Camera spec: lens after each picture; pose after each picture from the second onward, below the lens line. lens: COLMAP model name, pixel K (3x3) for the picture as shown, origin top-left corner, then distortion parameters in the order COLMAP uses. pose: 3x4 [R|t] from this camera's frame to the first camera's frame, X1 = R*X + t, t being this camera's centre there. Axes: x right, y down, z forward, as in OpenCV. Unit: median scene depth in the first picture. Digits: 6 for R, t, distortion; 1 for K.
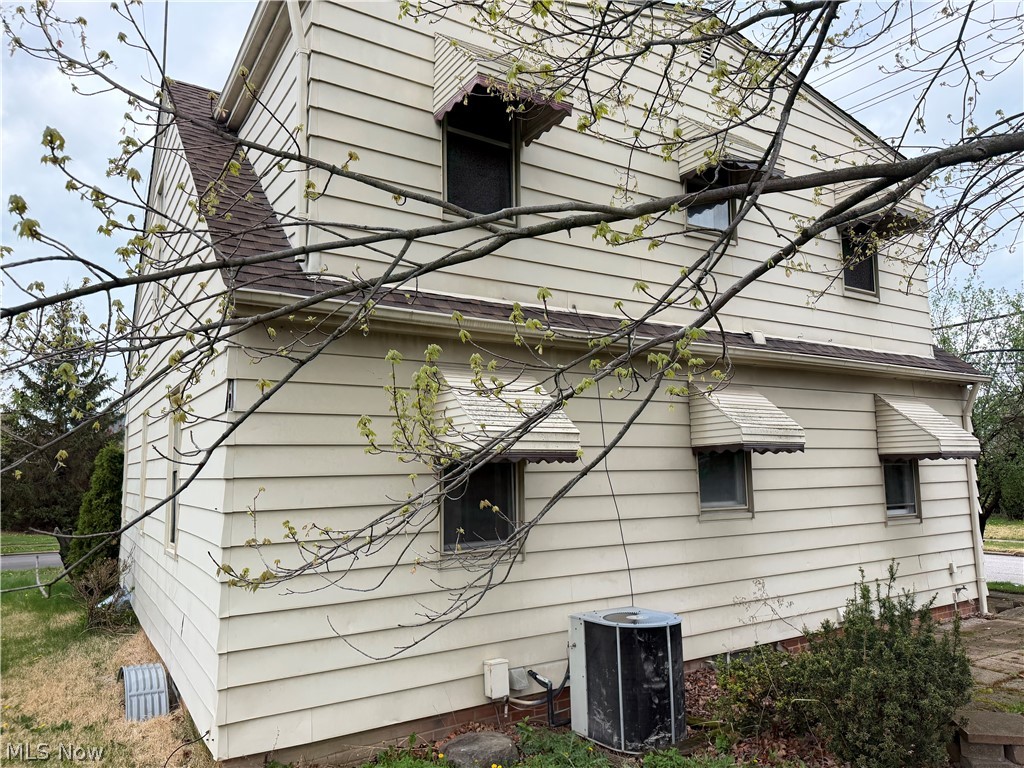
lens RADIAL K [[706.2, 0, 512.0], [0, 706.2, 384.0], [0, 0, 1]] dist [0.075204, -0.097999]
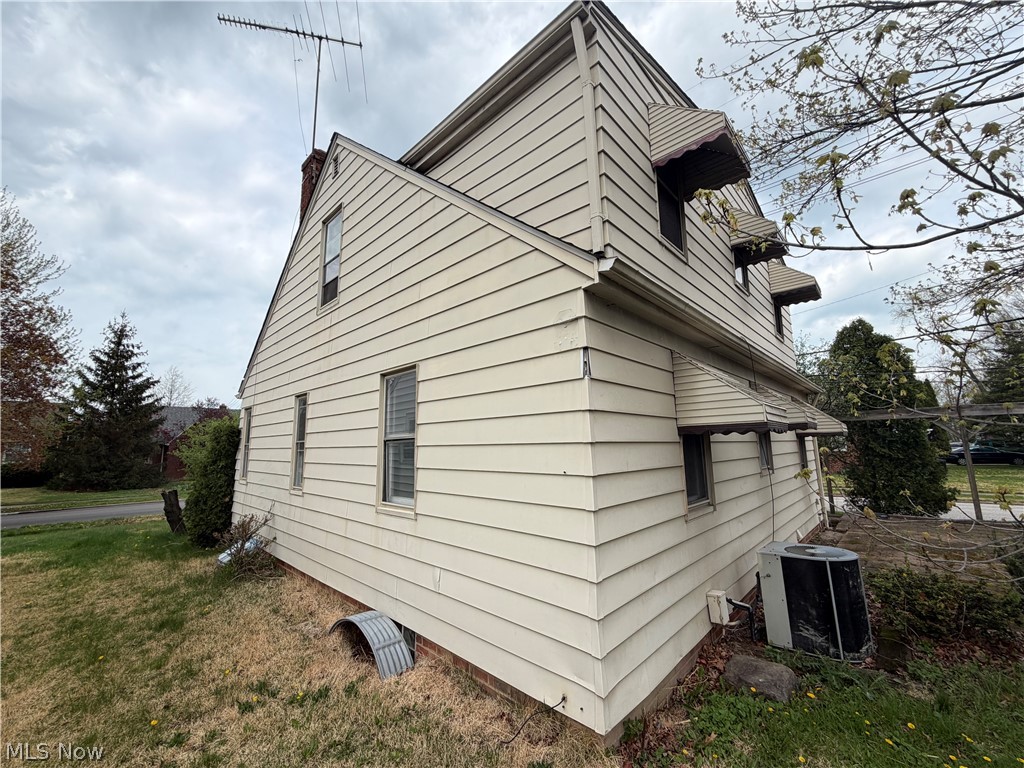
lens RADIAL K [[404.5, 0, 508.0], [0, 404.5, 383.7], [0, 0, 1]] dist [-0.001308, -0.000147]
pose [[0.970232, 0.038129, 0.239157, -0.252503], [-0.029785, 0.998818, -0.038406, 0.028288], [-0.240339, 0.030139, 0.970221, 0.179018]]
